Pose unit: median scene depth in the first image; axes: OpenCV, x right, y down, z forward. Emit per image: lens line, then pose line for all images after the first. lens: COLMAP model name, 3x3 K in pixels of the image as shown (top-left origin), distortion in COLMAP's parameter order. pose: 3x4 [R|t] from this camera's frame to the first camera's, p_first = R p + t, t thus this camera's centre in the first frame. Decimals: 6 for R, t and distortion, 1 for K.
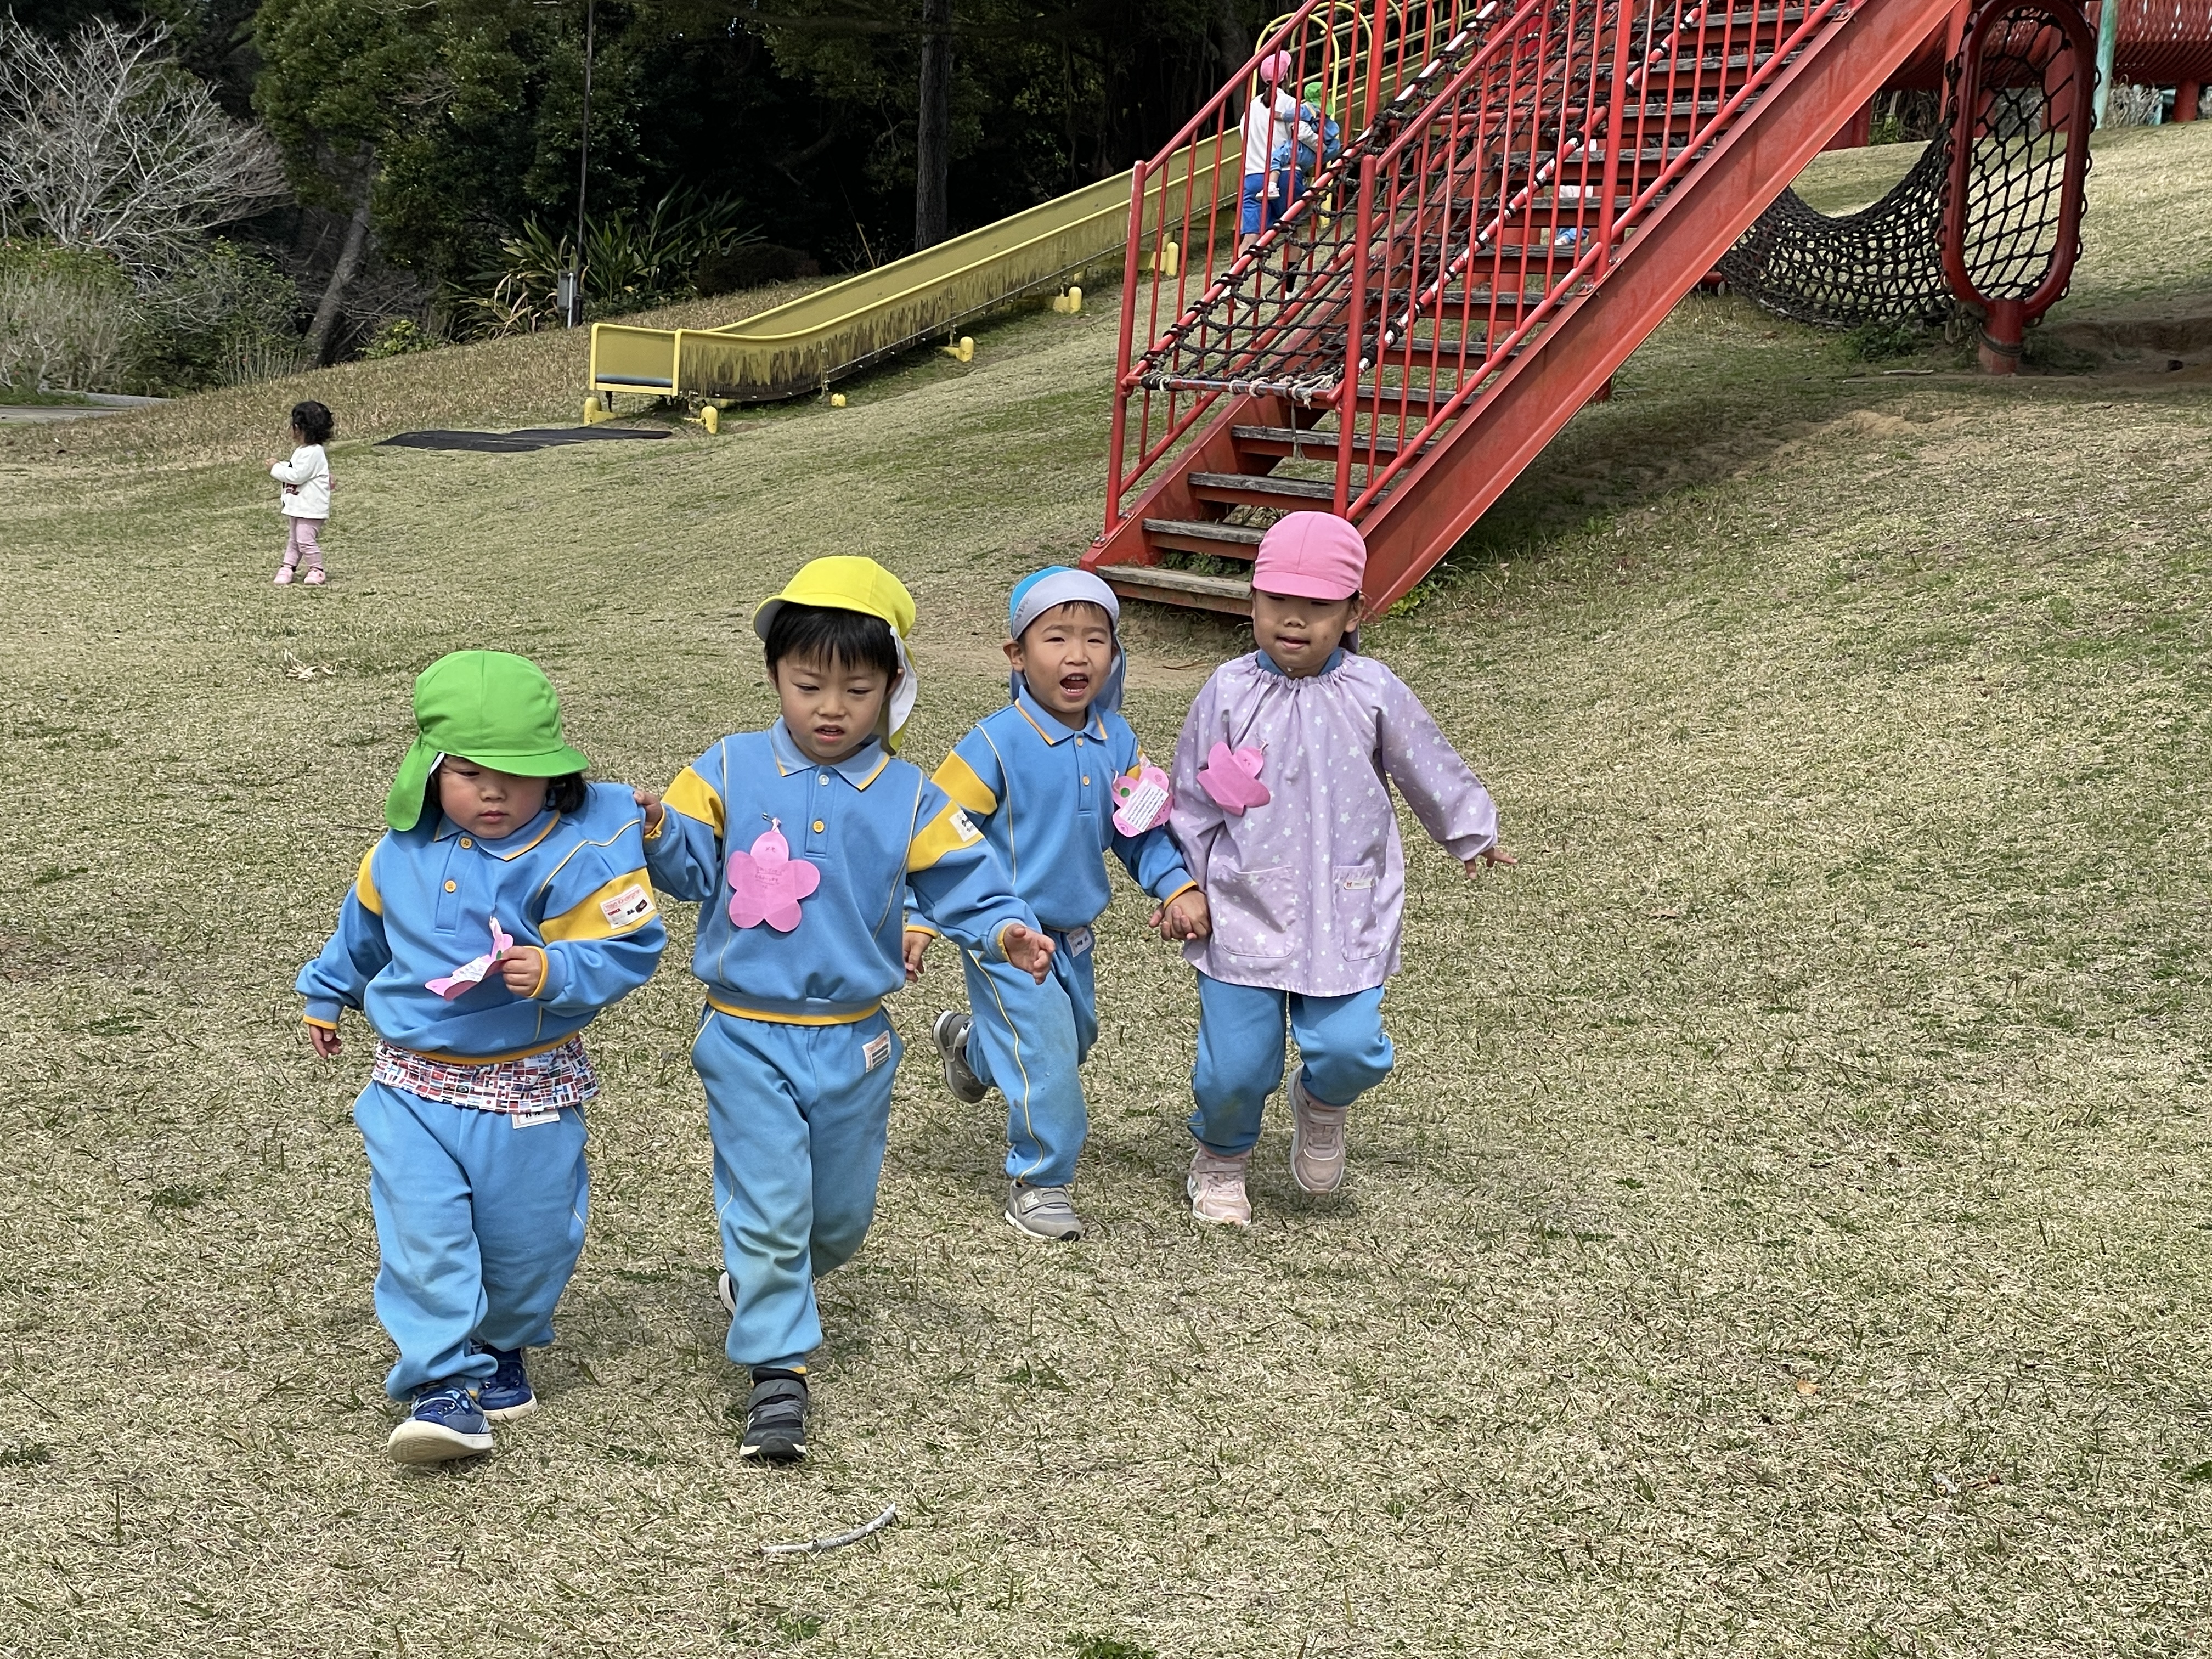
lens RADIAL K [[4257.5, 0, 1106.5], [0, 4257.5, 830.2], [0, 0, 1]] dist [0.052957, 0.000000]
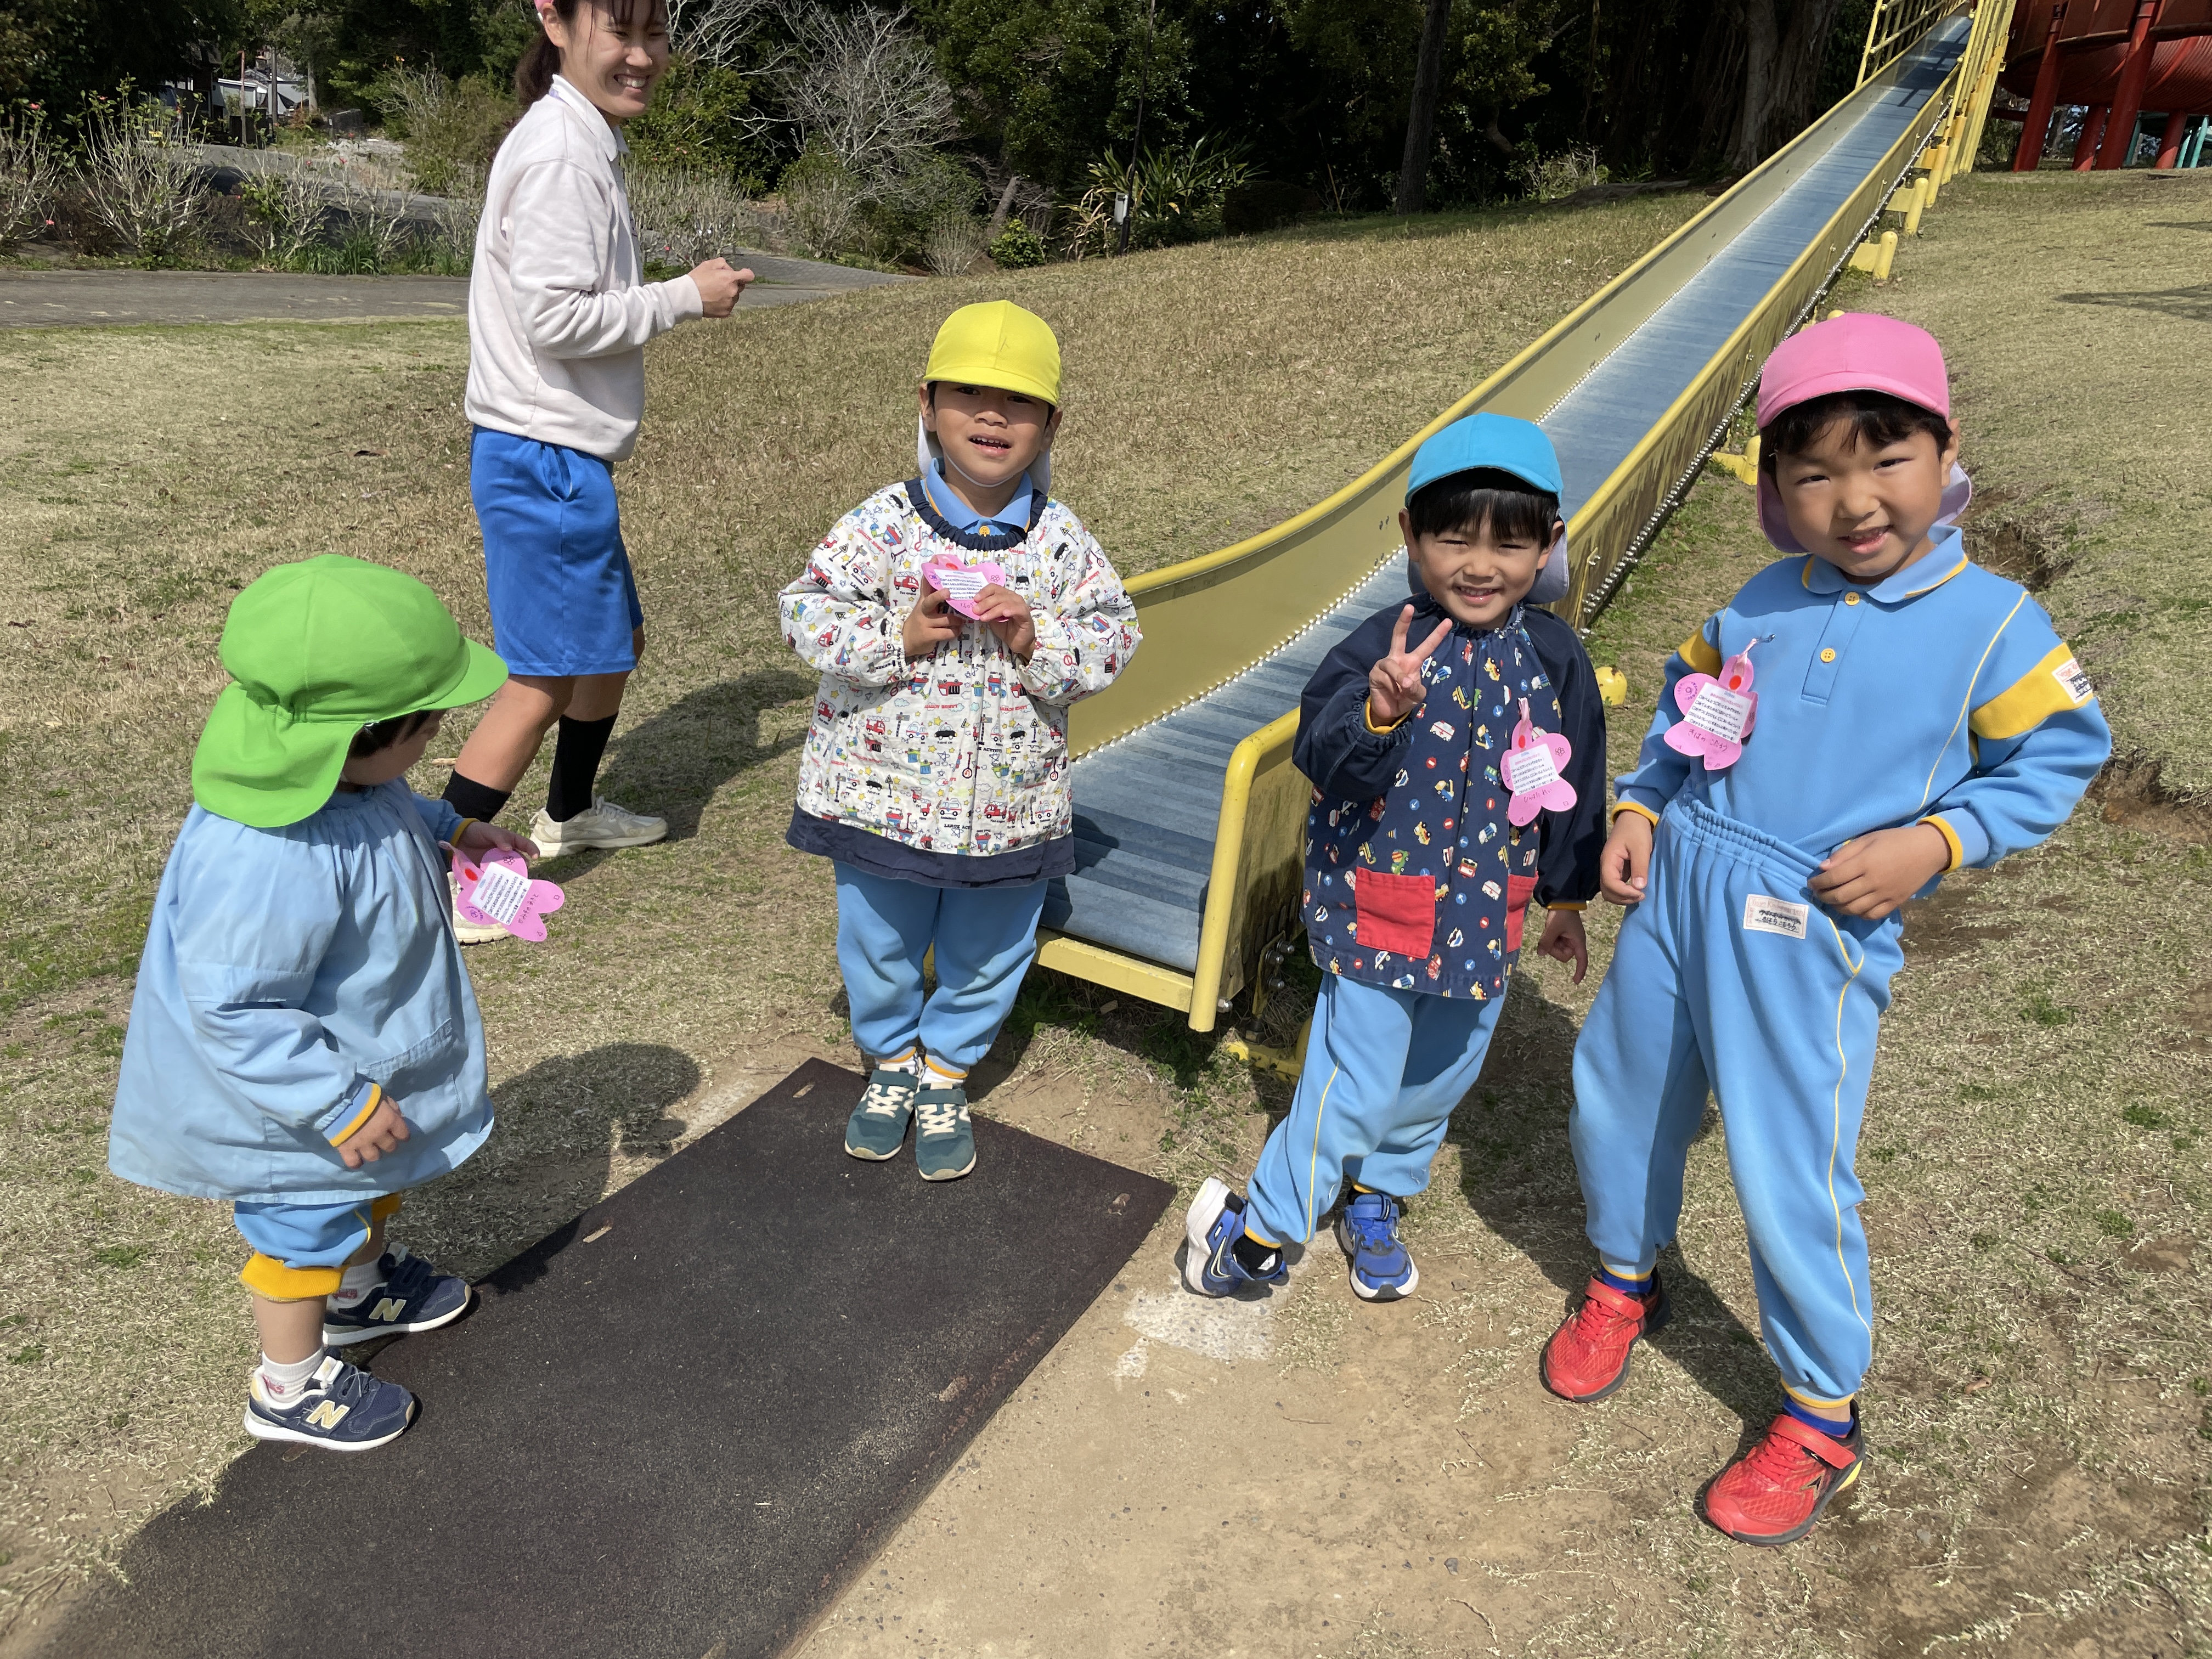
lens RADIAL K [[1727.0, 0, 1102.0], [0, 1727.0, 829.5], [0, 0, 1]] dist [0.033330, -0.001237]
pose [[0.986421, 0.107725, -0.123971, -0.038368], [-0.076986, 0.970054, 0.230368, -0.053724], [0.145075, -0.217696, 0.965174, 0.372610]]
